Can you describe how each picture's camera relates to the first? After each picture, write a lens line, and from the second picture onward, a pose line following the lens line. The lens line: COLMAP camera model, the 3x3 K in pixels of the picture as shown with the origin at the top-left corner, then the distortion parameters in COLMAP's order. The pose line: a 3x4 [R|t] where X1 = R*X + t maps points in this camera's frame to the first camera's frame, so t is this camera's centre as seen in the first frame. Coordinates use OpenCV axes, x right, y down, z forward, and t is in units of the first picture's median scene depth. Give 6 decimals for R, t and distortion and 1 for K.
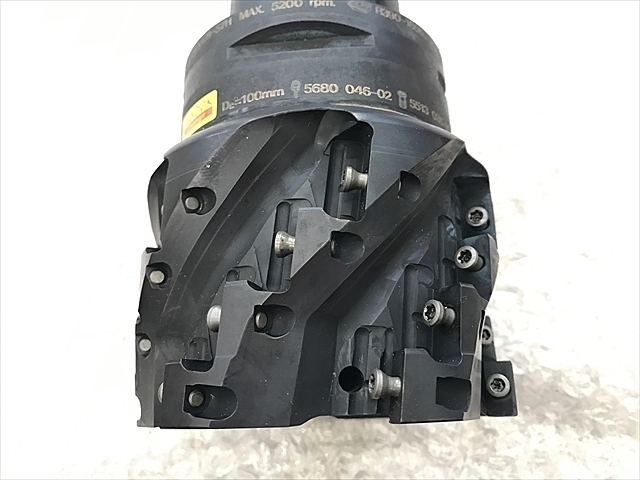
lens RADIAL K [[510.7, 0, 320.0], [0, 510.7, 240.0], [0, 0, 1]] dist [0.002227, -0.001468]
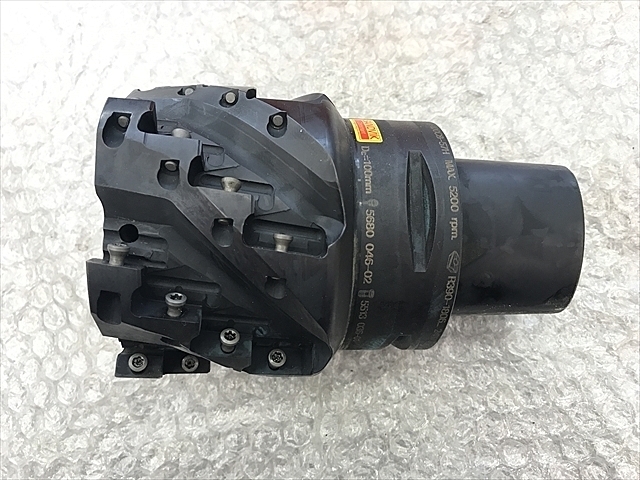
lens RADIAL K [[510.7, 0, 320.0], [0, 510.7, 240.0], [0, 0, 1]] dist [0.002227, -0.001468]
pose [[-0.032830, 0.993951, -0.104799, 0.191853], [-0.983192, -0.013275, 0.182093, -0.445681], [0.179600, 0.109016, 0.977681, -0.220538]]
